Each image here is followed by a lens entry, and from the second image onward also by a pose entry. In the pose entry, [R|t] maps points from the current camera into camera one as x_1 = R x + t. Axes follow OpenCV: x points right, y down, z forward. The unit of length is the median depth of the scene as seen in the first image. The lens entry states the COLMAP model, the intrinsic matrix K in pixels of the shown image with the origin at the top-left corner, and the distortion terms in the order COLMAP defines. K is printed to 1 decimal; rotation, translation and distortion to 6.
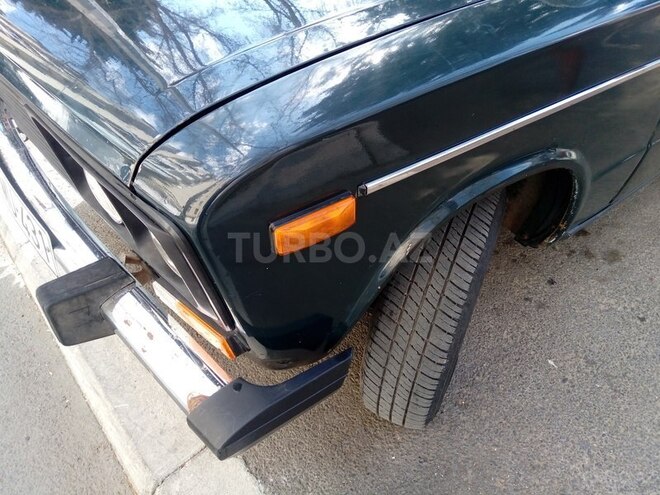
lens RADIAL K [[484.1, 0, 327.4], [0, 484.1, 246.3], [0, 0, 1]] dist [0.011622, -0.002650]
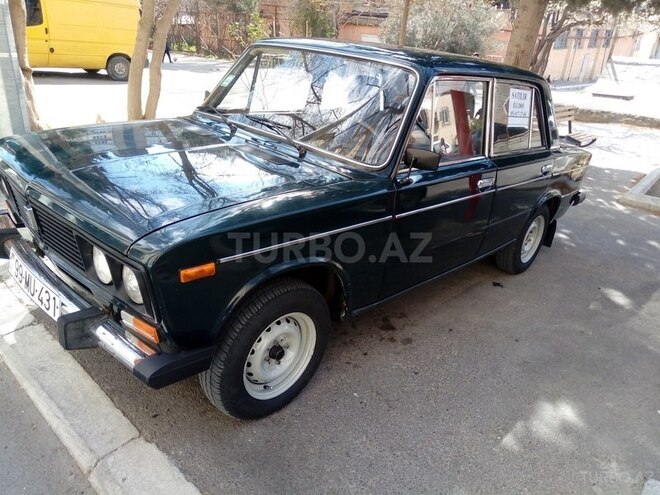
lens RADIAL K [[484.1, 0, 327.4], [0, 484.1, 246.3], [0, 0, 1]] dist [0.011622, -0.002650]
pose [[0.989712, 0.020635, 0.141578, 0.147137], [0.027468, 0.943733, -0.329564, 0.356807], [-0.140412, 0.330063, 0.933458, -0.793817]]
